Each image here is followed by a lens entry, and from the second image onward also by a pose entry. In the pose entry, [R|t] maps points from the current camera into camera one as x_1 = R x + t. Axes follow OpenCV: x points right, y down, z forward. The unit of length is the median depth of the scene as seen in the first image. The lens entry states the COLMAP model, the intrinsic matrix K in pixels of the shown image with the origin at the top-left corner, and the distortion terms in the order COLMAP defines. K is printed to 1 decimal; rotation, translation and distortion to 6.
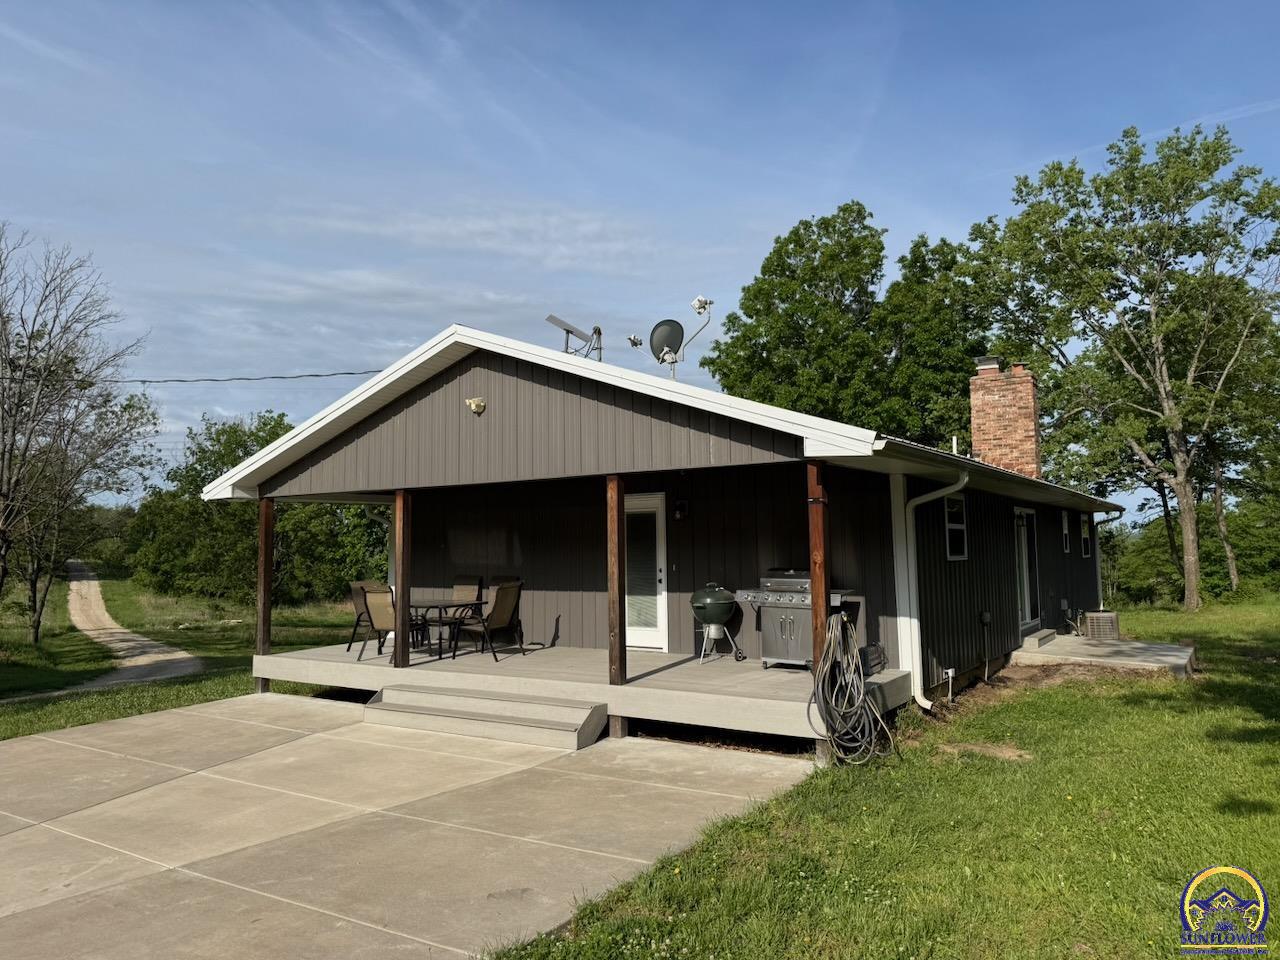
lens RADIAL K [[923.8, 0, 640.0], [0, 923.8, 480.0], [0, 0, 1]] dist [0.046513, 0.001090]
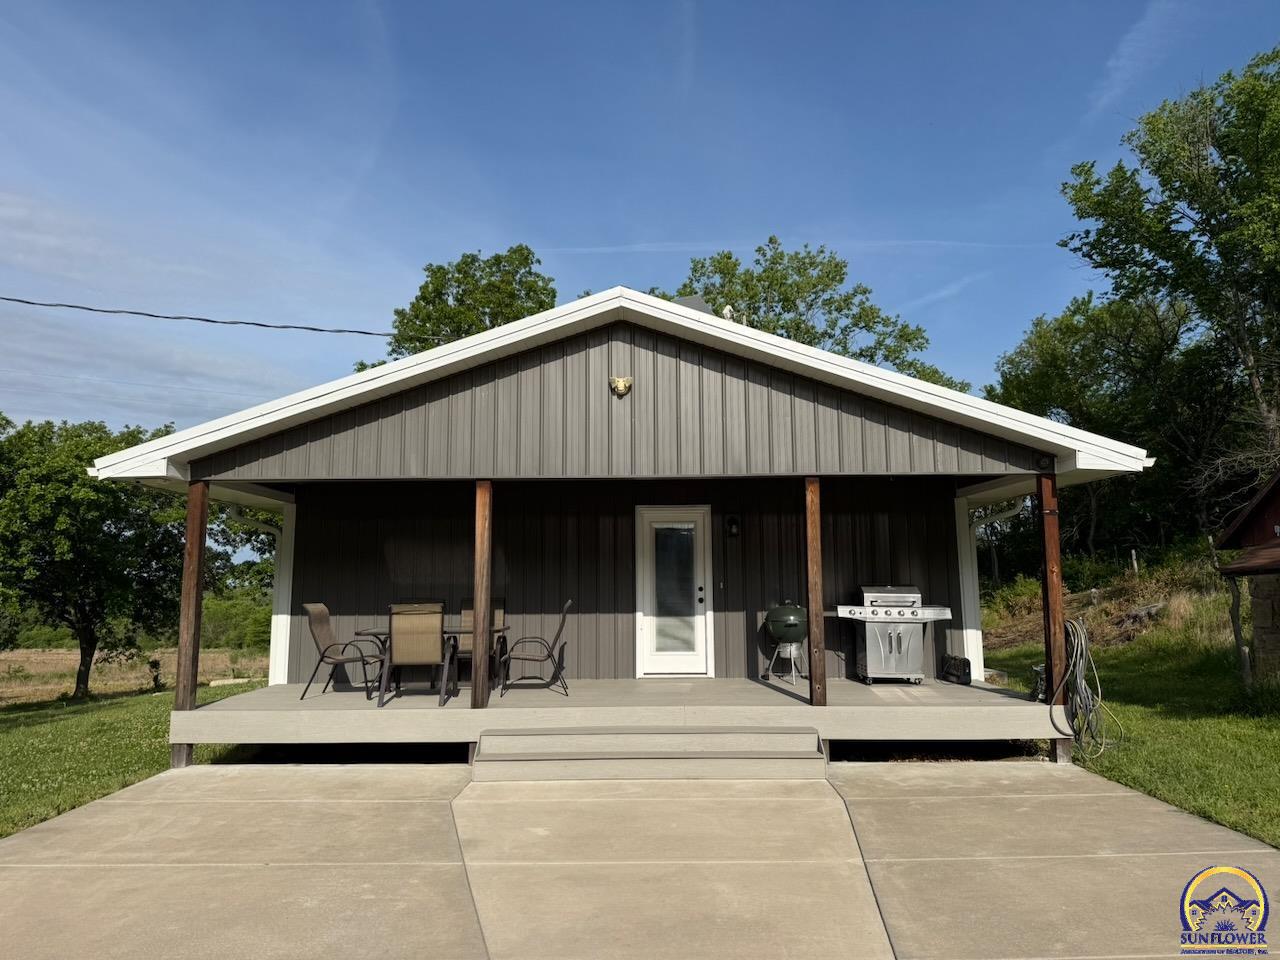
lens RADIAL K [[908.4, 0, 640.0], [0, 908.4, 480.0], [0, 0, 1]] dist [-0.013572, -0.003709]
pose [[0.836232, 0.072637, 0.543545, -0.538371], [-0.044593, 0.996913, -0.064618, 0.051560], [-0.546560, 0.029797, 0.836889, 0.275190]]
